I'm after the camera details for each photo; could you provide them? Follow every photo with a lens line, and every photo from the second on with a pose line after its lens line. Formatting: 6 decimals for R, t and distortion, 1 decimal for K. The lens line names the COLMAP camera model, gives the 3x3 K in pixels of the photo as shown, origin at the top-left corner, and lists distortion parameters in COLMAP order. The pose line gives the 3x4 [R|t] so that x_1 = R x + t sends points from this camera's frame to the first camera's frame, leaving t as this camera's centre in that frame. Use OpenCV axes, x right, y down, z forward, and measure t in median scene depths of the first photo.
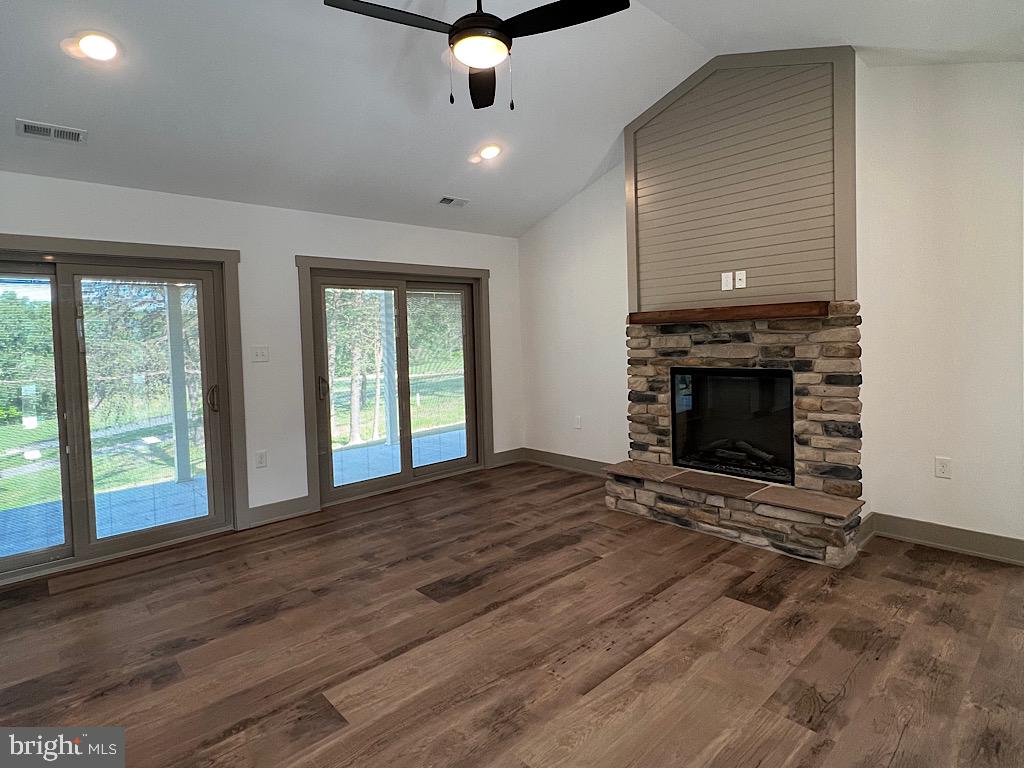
lens RADIAL K [[548.8, 0, 515.1], [0, 548.8, 353.8], [0, 0, 1]] dist [-0.005586, 0.002696]
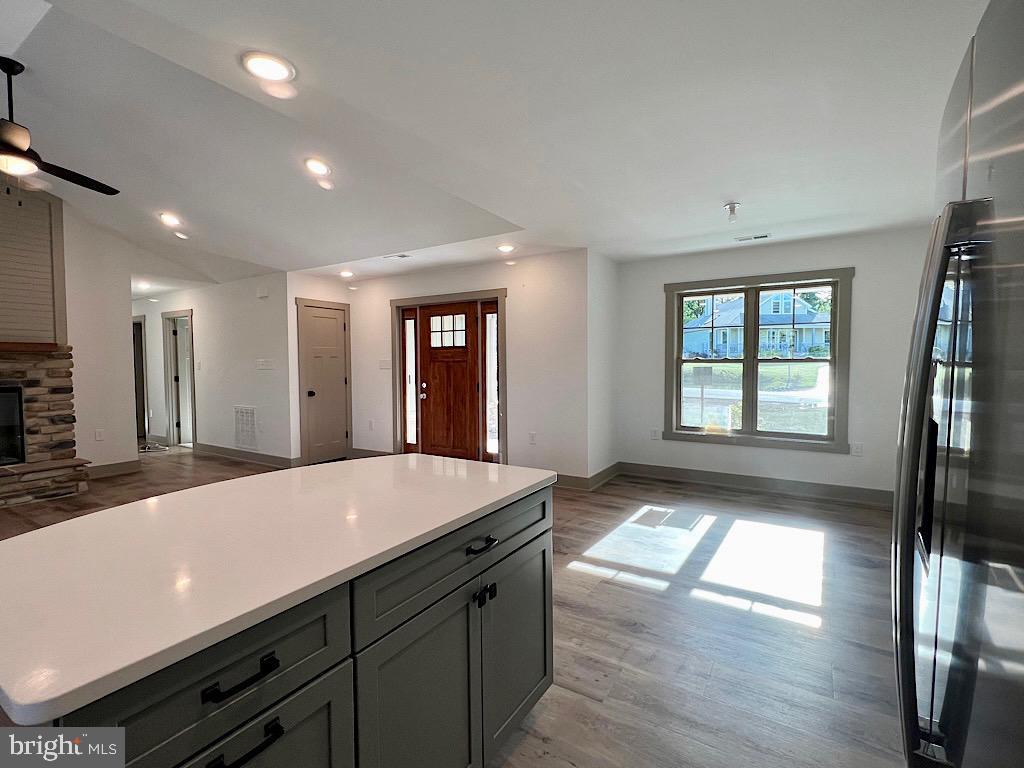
lens RADIAL K [[474.4, 0, 511.1], [0, 474.4, 383.8], [0, 0, 1]] dist [-0.004328, 0.001036]
pose [[-0.262998, -0.005861, 0.964778, -1.132141], [0.045656, 0.998786, 0.018513, 0.060546], [-0.963715, 0.048916, -0.262411, 0.036692]]
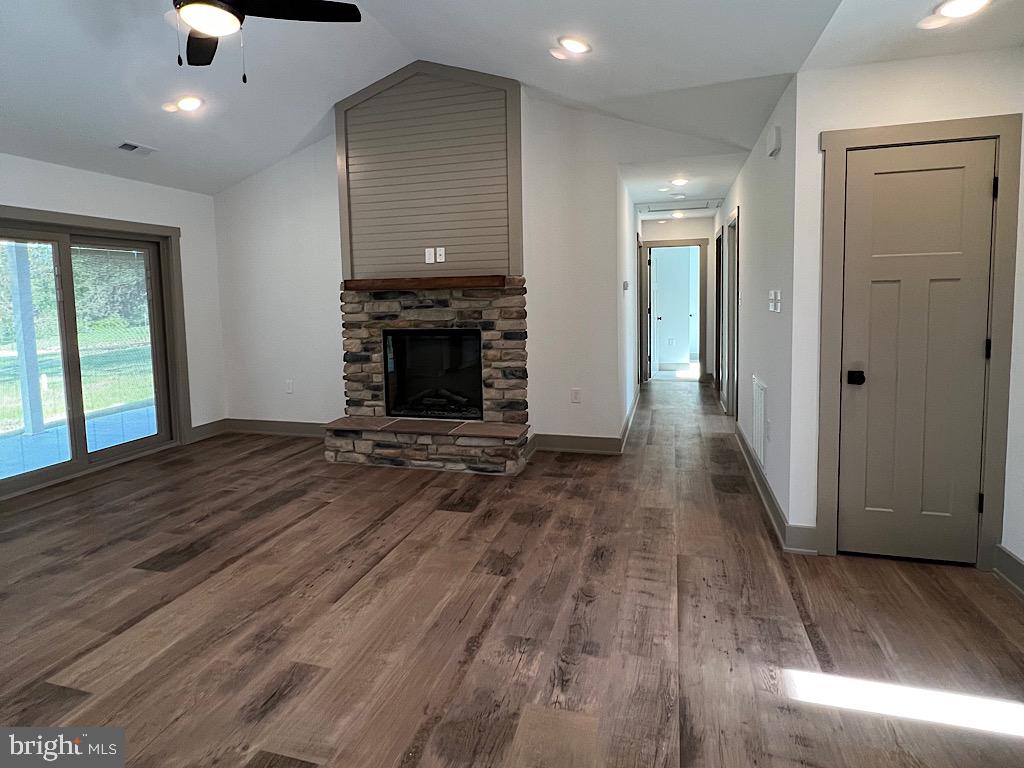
lens RADIAL K [[548.8, 0, 516.8], [0, 548.8, 339.3], [0, 0, 1]] dist [-0.005586, 0.002696]
pose [[0.851277, -0.028082, 0.523964, -0.086351], [0.010611, 0.999284, 0.036319, 0.008124], [-0.524609, -0.025358, 0.850966, -0.120626]]
